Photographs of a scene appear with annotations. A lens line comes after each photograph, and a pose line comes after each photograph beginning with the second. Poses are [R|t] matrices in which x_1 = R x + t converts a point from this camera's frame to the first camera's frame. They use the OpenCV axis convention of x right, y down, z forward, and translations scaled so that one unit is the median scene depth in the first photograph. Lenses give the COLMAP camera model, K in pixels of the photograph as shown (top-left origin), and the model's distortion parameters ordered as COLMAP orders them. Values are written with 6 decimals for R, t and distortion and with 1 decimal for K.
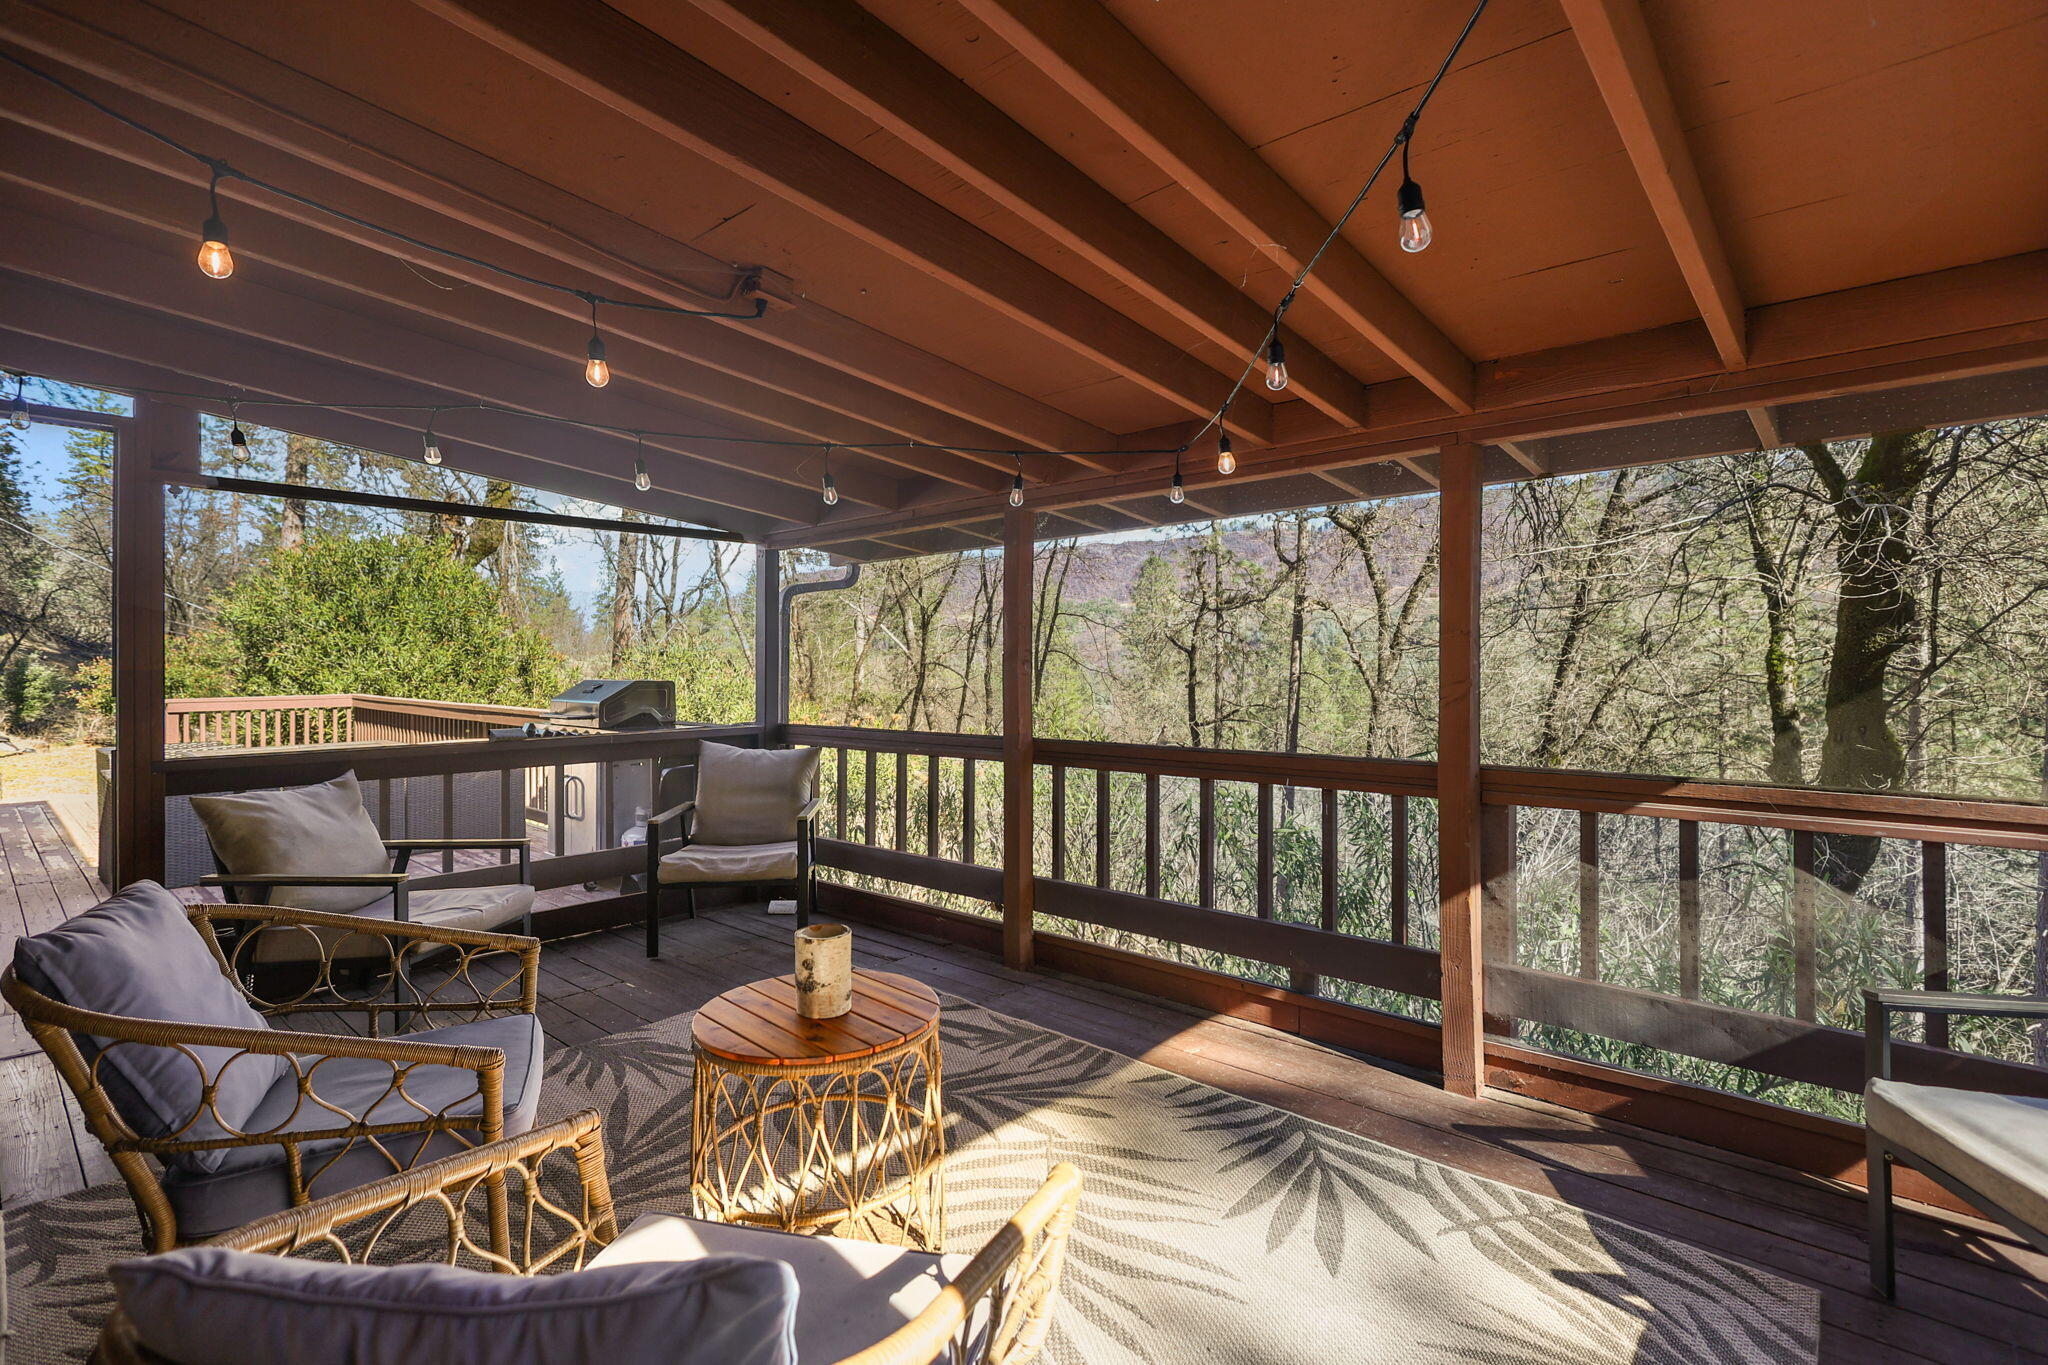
lens RADIAL K [[952.1, 0, 1033.4], [0, 952.1, 669.4], [0, 0, 1]] dist [0.001820, -0.000939]
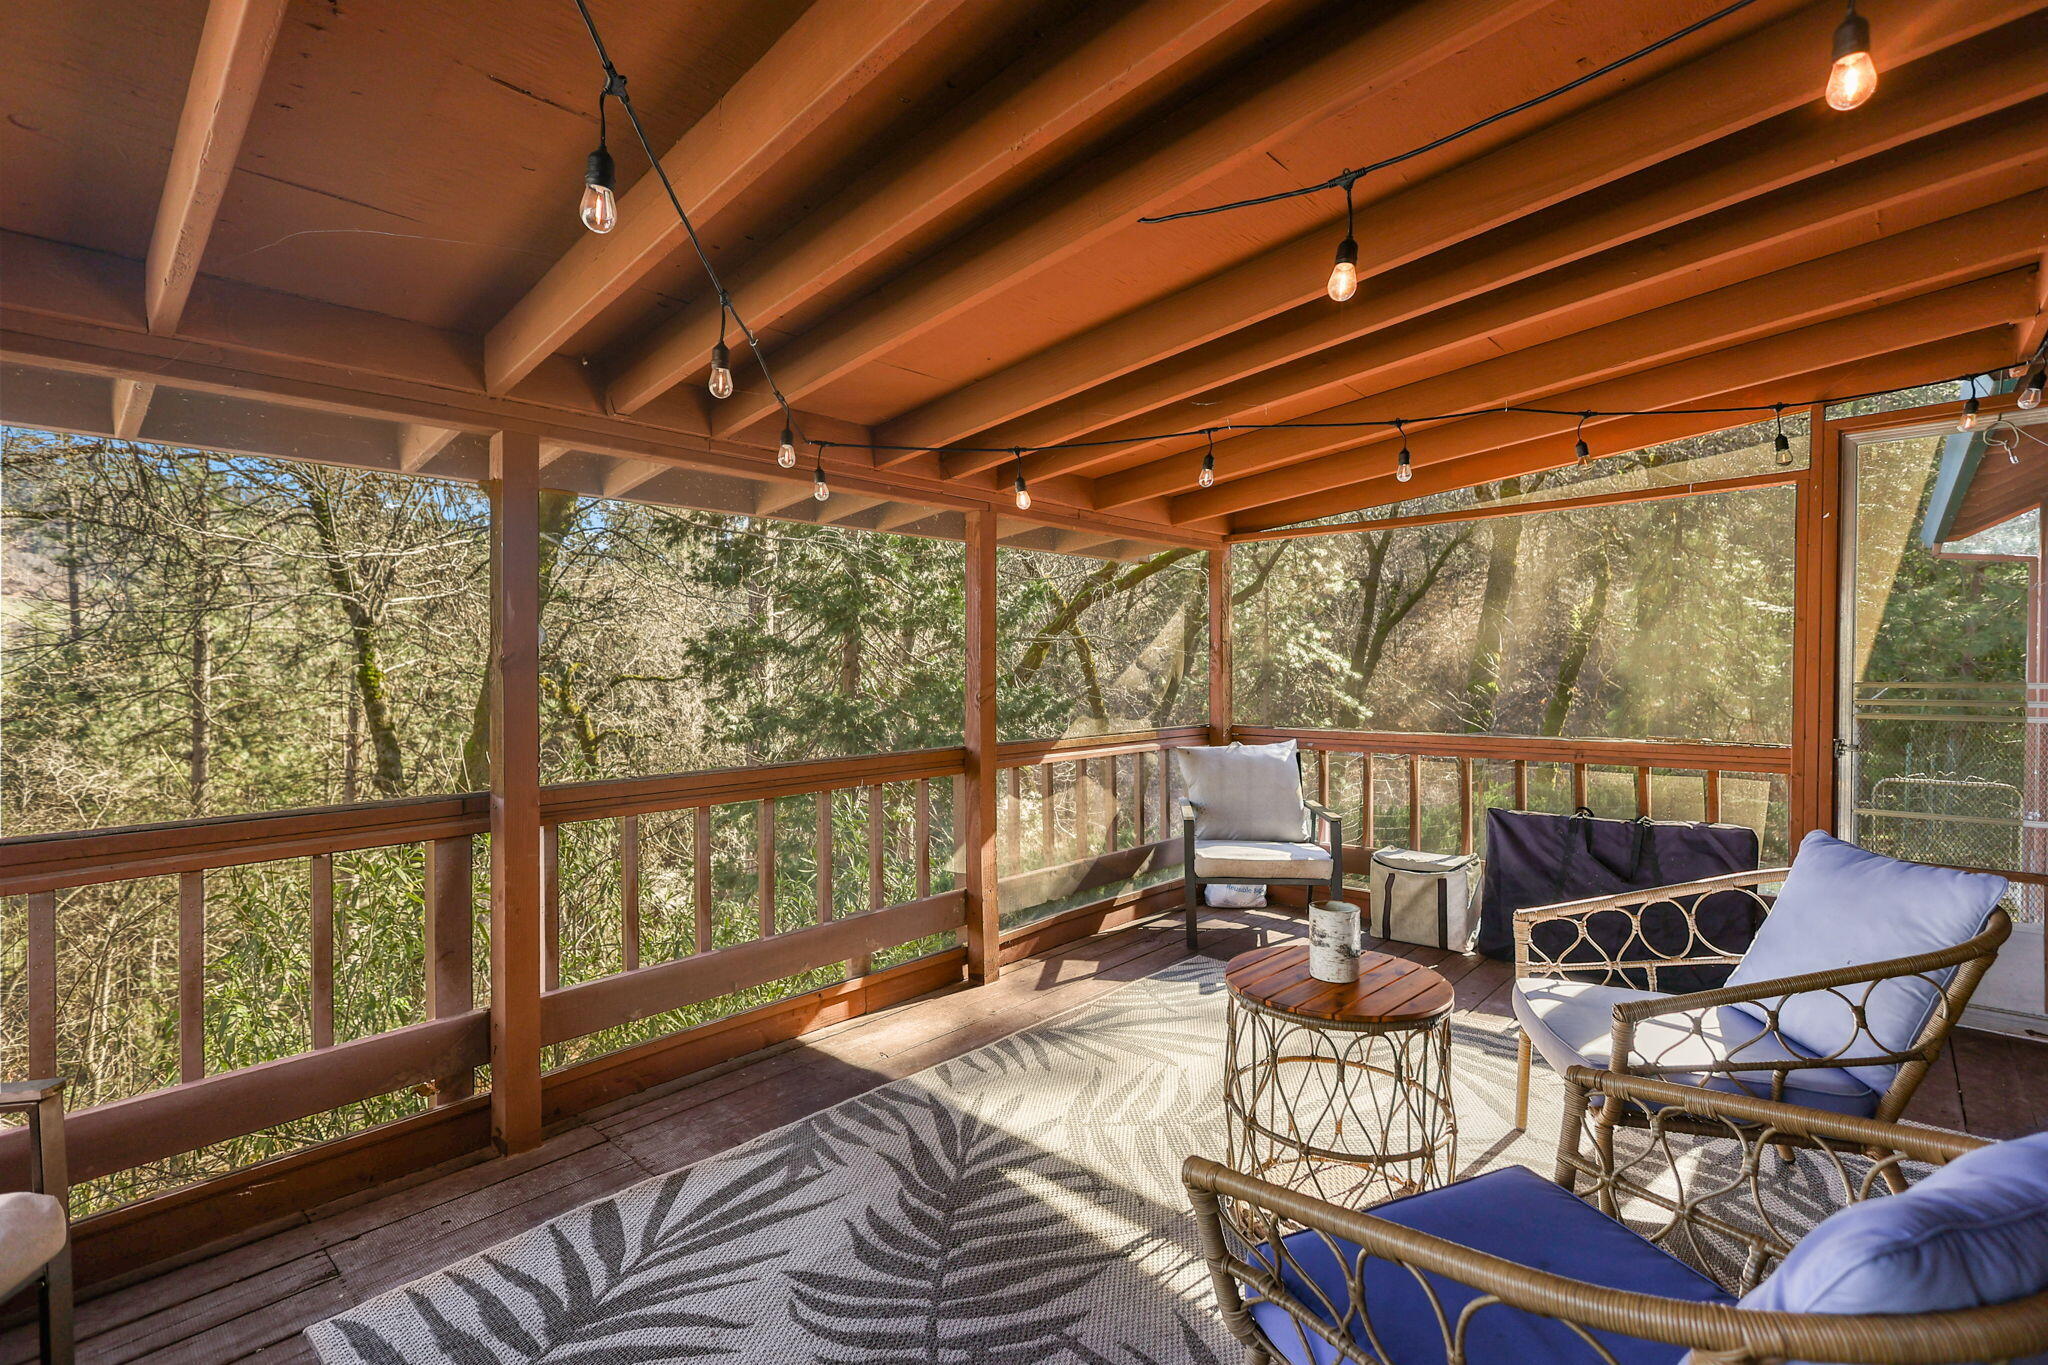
lens RADIAL K [[952.1, 0, 1033.2], [0, 952.1, 679.4], [0, 0, 1]] dist [0.001820, -0.000939]
pose [[0.009520, -0.021230, 0.999729, -0.968587], [0.001820, 0.999773, 0.021214, -0.029146], [-0.999953, 0.001618, 0.009557, 0.946128]]
